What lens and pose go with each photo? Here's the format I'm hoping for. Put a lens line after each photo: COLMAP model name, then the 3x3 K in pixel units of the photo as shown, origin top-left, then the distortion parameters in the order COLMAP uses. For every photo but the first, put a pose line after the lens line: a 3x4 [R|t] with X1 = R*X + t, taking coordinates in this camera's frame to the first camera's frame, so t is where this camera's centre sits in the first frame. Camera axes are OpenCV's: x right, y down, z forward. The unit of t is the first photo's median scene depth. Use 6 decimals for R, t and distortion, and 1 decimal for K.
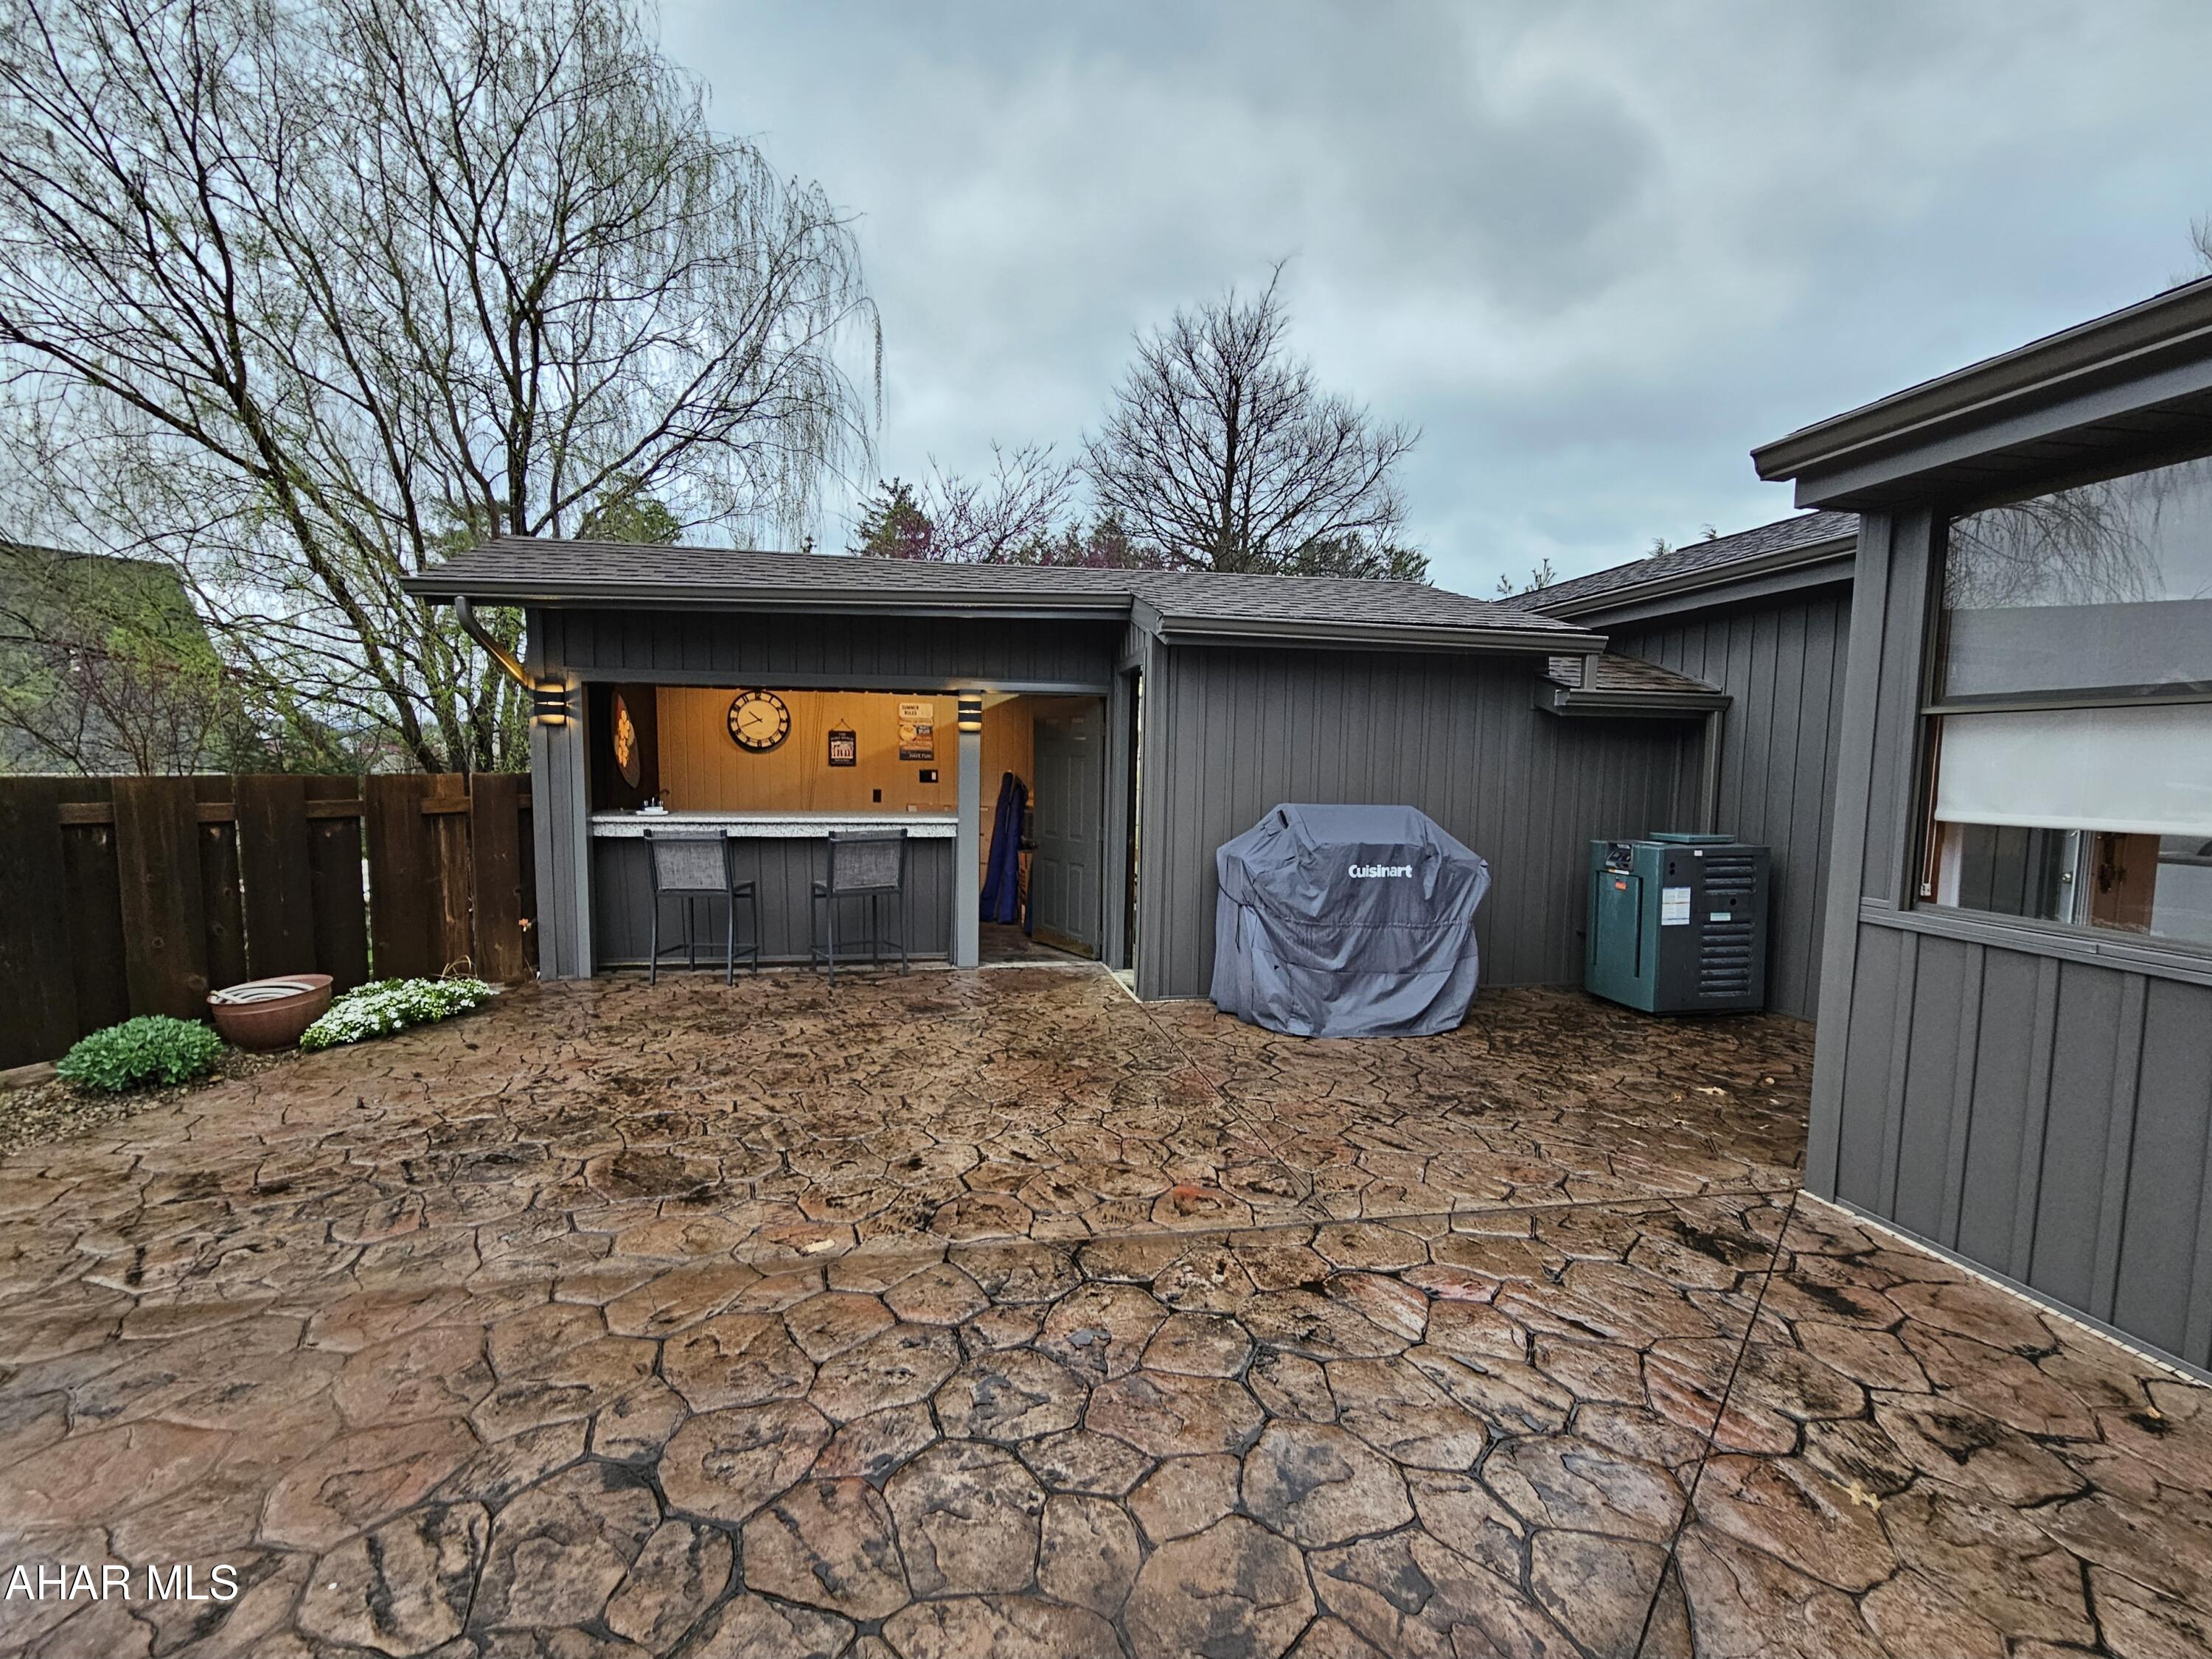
lens RADIAL K [[900.7, 0, 1103.4], [0, 900.7, 832.5], [0, 0, 1]] dist [-0.002244, 0.000018]
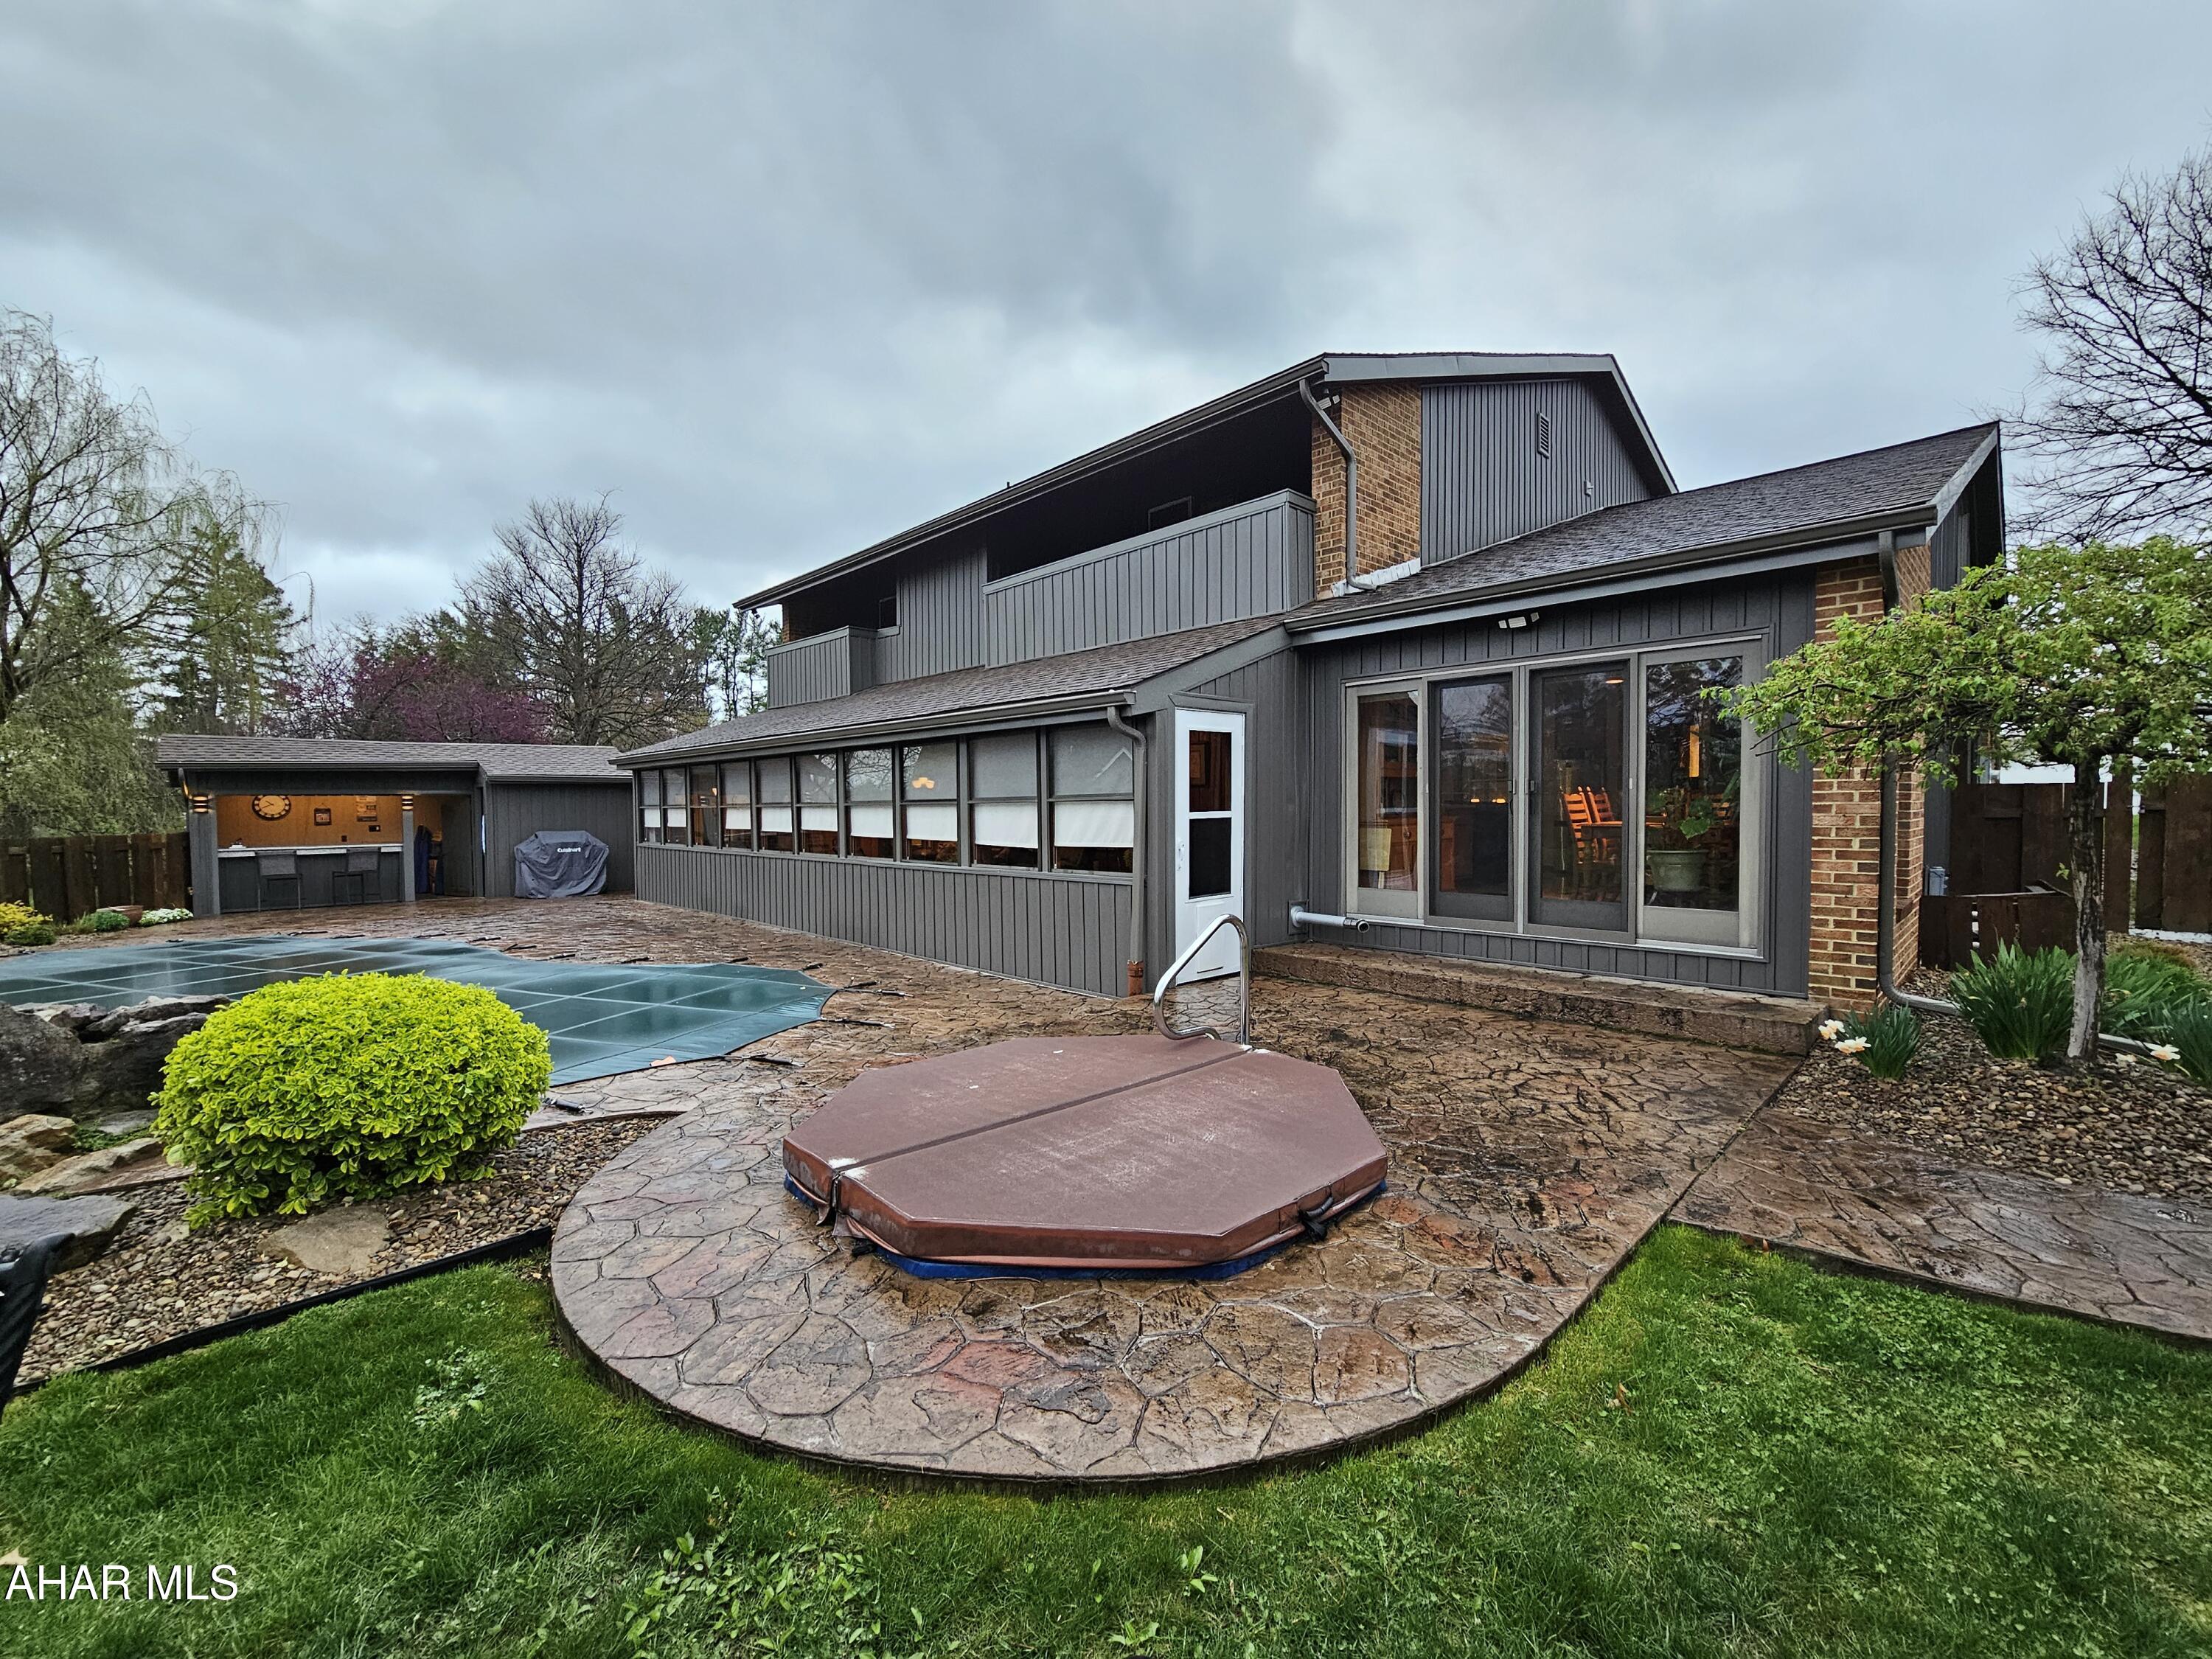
lens RADIAL K [[900.7, 0, 1103.4], [0, 900.7, 832.5], [0, 0, 1]] dist [-0.002244, 0.000018]
pose [[0.832186, -0.041027, 0.552977, 0.094023], [0.067021, 0.997390, -0.026861, 0.171143], [-0.550431, 0.059415, 0.832764, -2.464131]]
